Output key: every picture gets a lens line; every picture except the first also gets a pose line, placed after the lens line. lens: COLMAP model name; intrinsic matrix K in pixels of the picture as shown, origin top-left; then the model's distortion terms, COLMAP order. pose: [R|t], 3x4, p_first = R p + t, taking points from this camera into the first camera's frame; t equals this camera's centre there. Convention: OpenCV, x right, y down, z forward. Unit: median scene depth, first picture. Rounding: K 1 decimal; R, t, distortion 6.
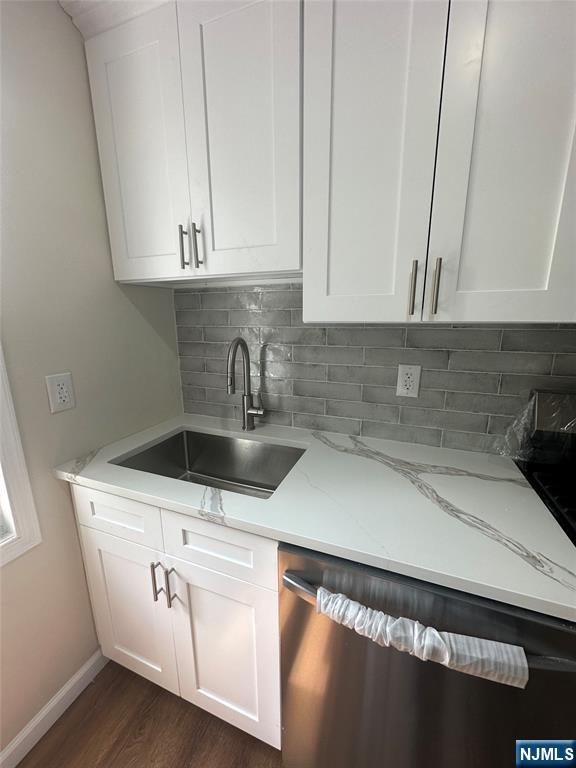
lens RADIAL K [[305.2, 0, 287.6], [0, 305.2, 384.2], [0, 0, 1]] dist [-0.000969, 0.000090]
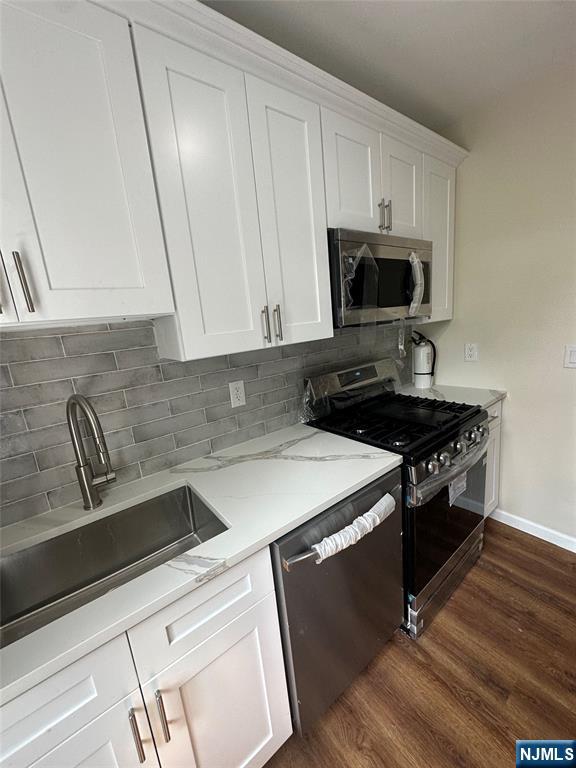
lens RADIAL K [[305.2, 0, 289.0], [0, 305.2, 384.2], [0, 0, 1]] dist [-0.000969, 0.000090]
pose [[0.519913, -0.220428, 0.825289, -0.533627], [0.277656, 0.957280, 0.080765, -0.092875], [-0.807835, 0.187156, 0.558905, 0.115982]]
